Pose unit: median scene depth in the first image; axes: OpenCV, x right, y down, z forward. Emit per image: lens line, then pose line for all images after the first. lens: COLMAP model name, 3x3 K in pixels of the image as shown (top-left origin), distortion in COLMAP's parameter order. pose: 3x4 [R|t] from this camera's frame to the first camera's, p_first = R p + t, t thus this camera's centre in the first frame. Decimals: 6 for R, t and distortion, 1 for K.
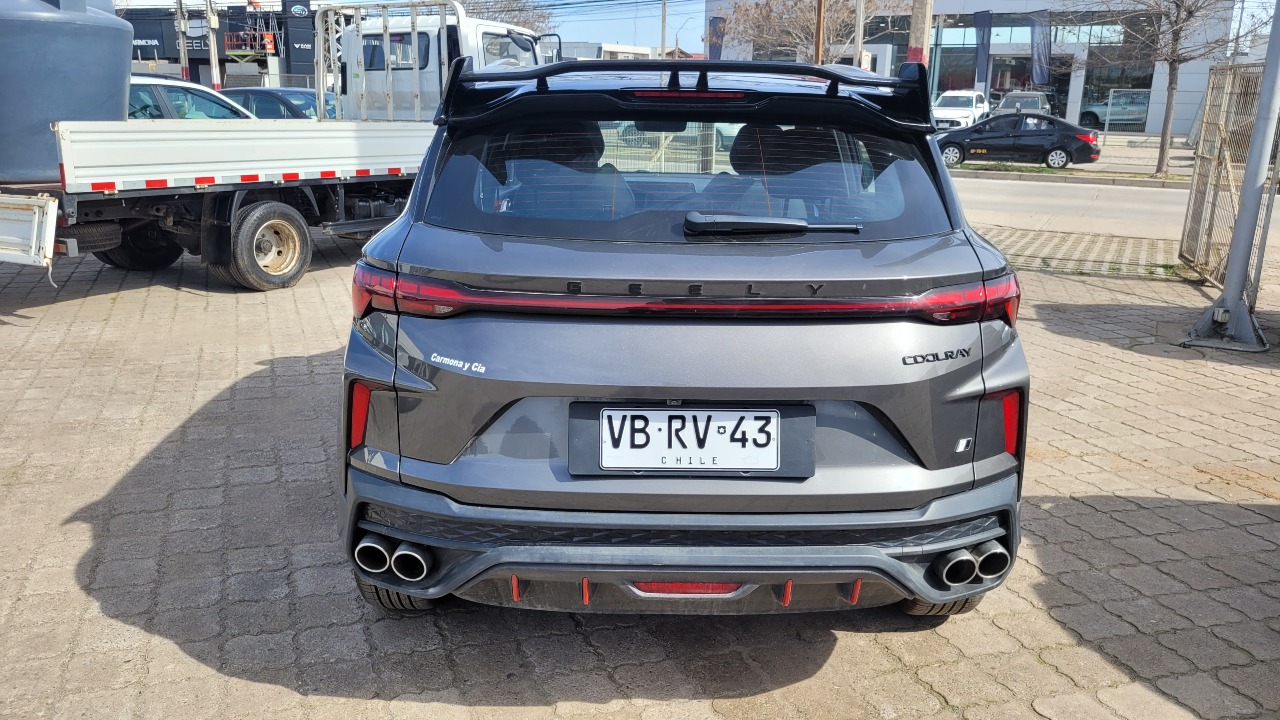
lens RADIAL K [[960.6, 0, 647.7], [0, 960.6, 361.9], [0, 0, 1]] dist [0.026648, -0.009801]
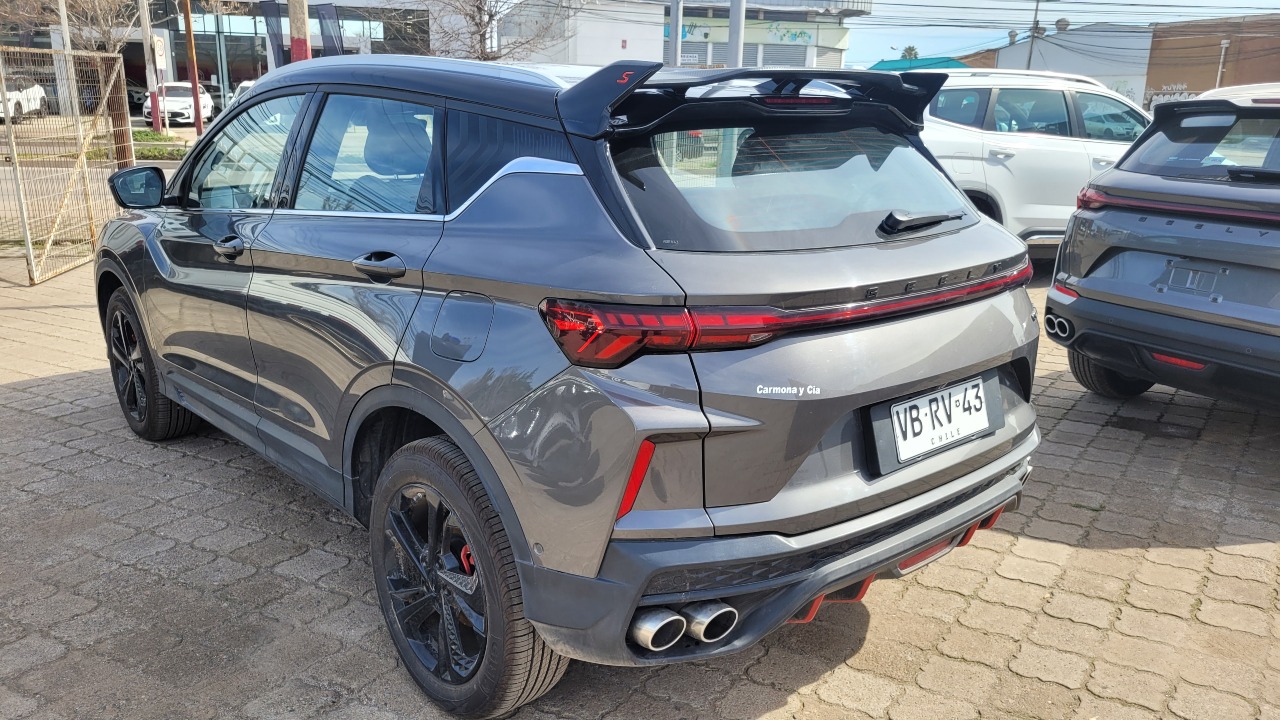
lens RADIAL K [[960.6, 0, 634.2], [0, 960.6, 355.7], [0, 0, 1]] dist [0.026648, -0.009801]
pose [[0.763256, -0.169387, 0.623497, -0.900579], [0.166832, 0.983965, 0.063089, -0.117404], [-0.624186, 0.055866, 0.779276, 0.357463]]
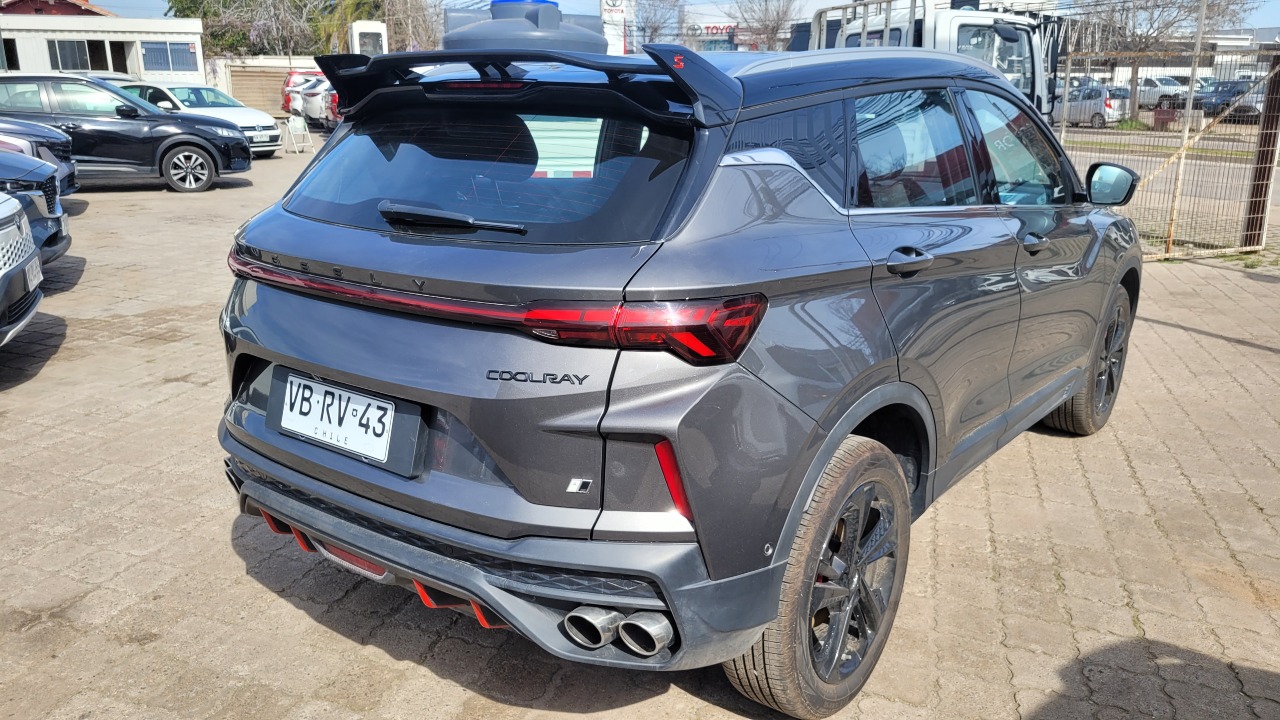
lens RADIAL K [[960.6, 0, 649.1], [0, 960.6, 366.8], [0, 0, 1]] dist [0.026648, -0.009801]
pose [[0.796874, 0.154051, -0.584175, 0.920346], [-0.150963, 0.987044, 0.054361, -0.080899], [0.584981, 0.044870, 0.809805, 0.348736]]
